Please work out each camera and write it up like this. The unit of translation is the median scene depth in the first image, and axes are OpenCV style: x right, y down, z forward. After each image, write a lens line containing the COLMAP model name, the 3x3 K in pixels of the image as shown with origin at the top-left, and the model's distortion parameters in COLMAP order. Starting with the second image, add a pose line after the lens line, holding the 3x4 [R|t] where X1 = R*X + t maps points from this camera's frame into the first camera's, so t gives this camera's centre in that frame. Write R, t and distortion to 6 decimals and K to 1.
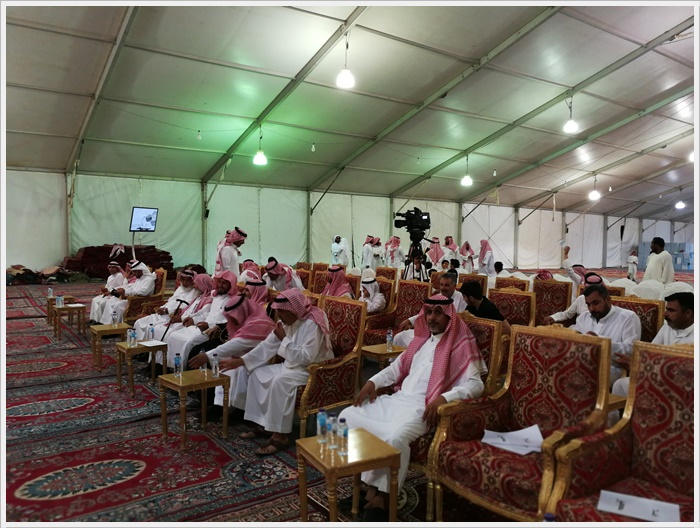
lens RADIAL K [[553.0, 0, 352.7], [0, 553.0, 273.9], [0, 0, 1]] dist [0.032470, -0.040733]
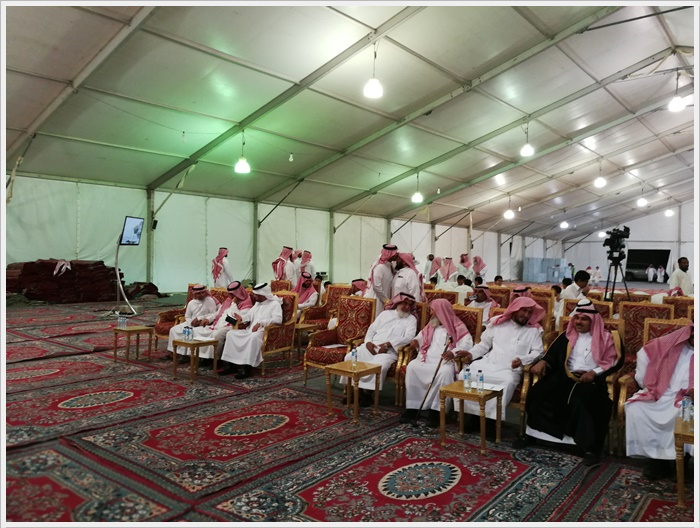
lens RADIAL K [[554.7, 0, 352.8], [0, 554.7, 262.4], [0, 0, 1]] dist [0.024618, -0.031527]
pose [[0.963562, 0.001608, 0.267481, -0.214702], [0.010552, 0.998975, -0.044016, -0.006717], [-0.267278, 0.045235, 0.962557, 0.070116]]
